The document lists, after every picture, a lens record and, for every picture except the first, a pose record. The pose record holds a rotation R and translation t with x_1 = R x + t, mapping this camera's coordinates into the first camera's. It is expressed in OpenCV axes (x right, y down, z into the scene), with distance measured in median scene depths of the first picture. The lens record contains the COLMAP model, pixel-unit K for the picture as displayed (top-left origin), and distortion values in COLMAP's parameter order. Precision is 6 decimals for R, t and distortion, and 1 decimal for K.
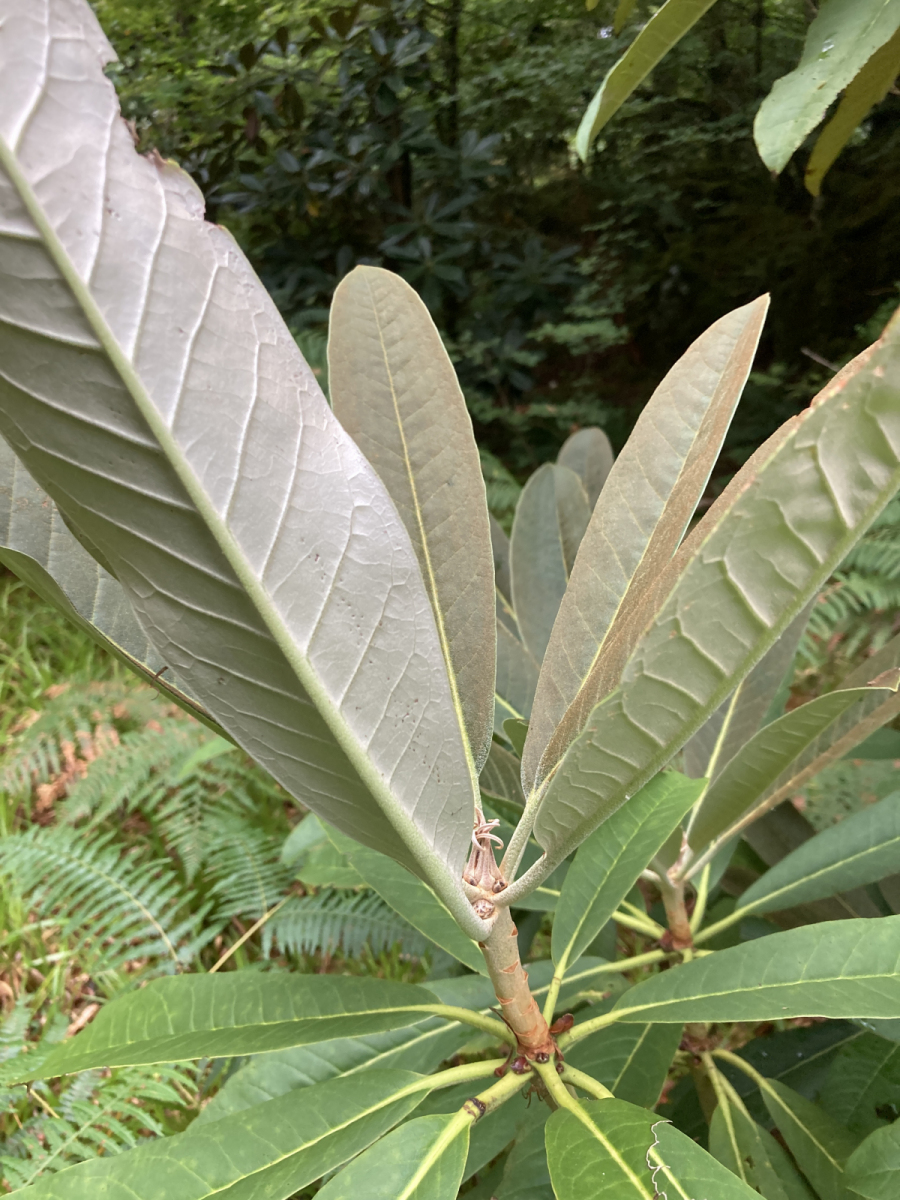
lens RADIAL K [[989.4, 0, 450.0], [0, 989.4, 600.0], [0, 0, 1]] dist [-0.041637, 0.007856]
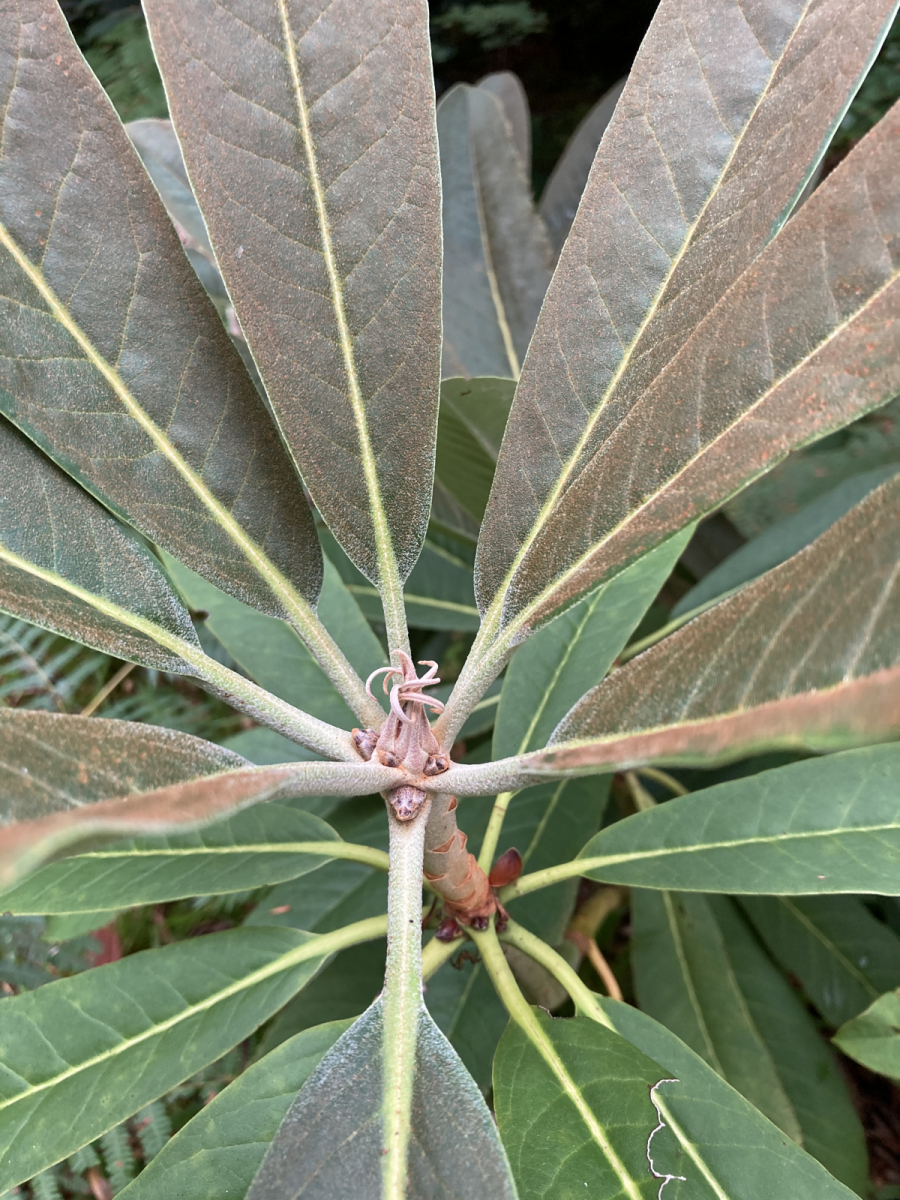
lens RADIAL K [[989.4, 0, 450.0], [0, 989.4, 600.0], [0, 0, 1]] dist [-0.041637, 0.007856]
pose [[0.993651, -0.001757, 0.112495, -0.009093], [-0.049686, 0.890239, 0.452775, -0.075096], [-0.100943, -0.455490, 0.884500, 0.460449]]
